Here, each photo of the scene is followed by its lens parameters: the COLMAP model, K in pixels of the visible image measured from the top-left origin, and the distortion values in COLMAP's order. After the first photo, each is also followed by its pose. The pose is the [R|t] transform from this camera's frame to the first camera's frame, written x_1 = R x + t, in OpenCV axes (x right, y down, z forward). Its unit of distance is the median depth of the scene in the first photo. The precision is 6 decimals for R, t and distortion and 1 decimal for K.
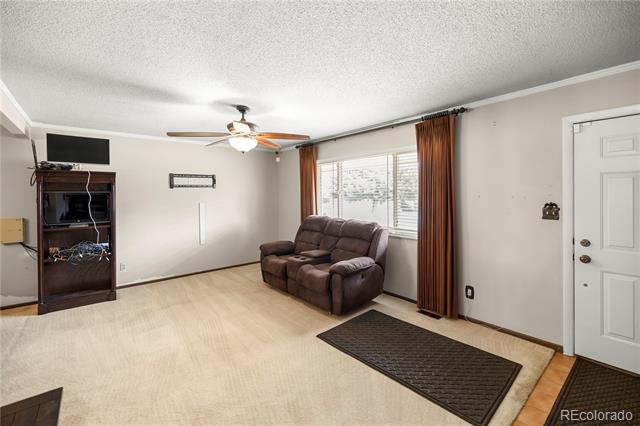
lens RADIAL K [[278.9, 0, 319.9], [0, 278.9, 198.8], [0, 0, 1]] dist [-0.010542, -0.001298]
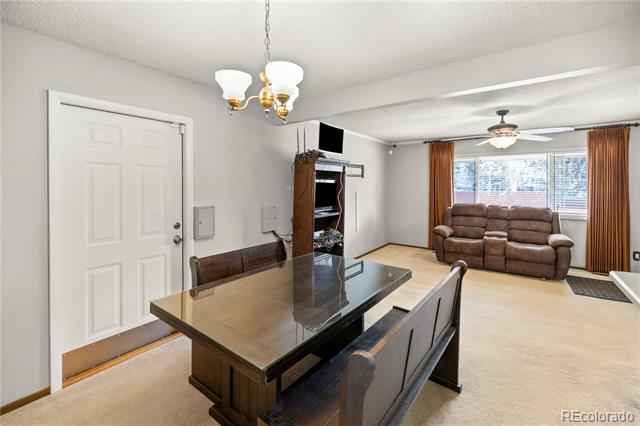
lens RADIAL K [[278.9, 0, 317.6], [0, 278.9, 188.3], [0, 0, 1]] dist [-0.010542, -0.001298]
pose [[0.976740, 0.007895, 0.214283, -1.073679], [-0.006301, 0.999947, -0.008121, 0.016131], [-0.214336, 0.006582, 0.976738, 0.004048]]
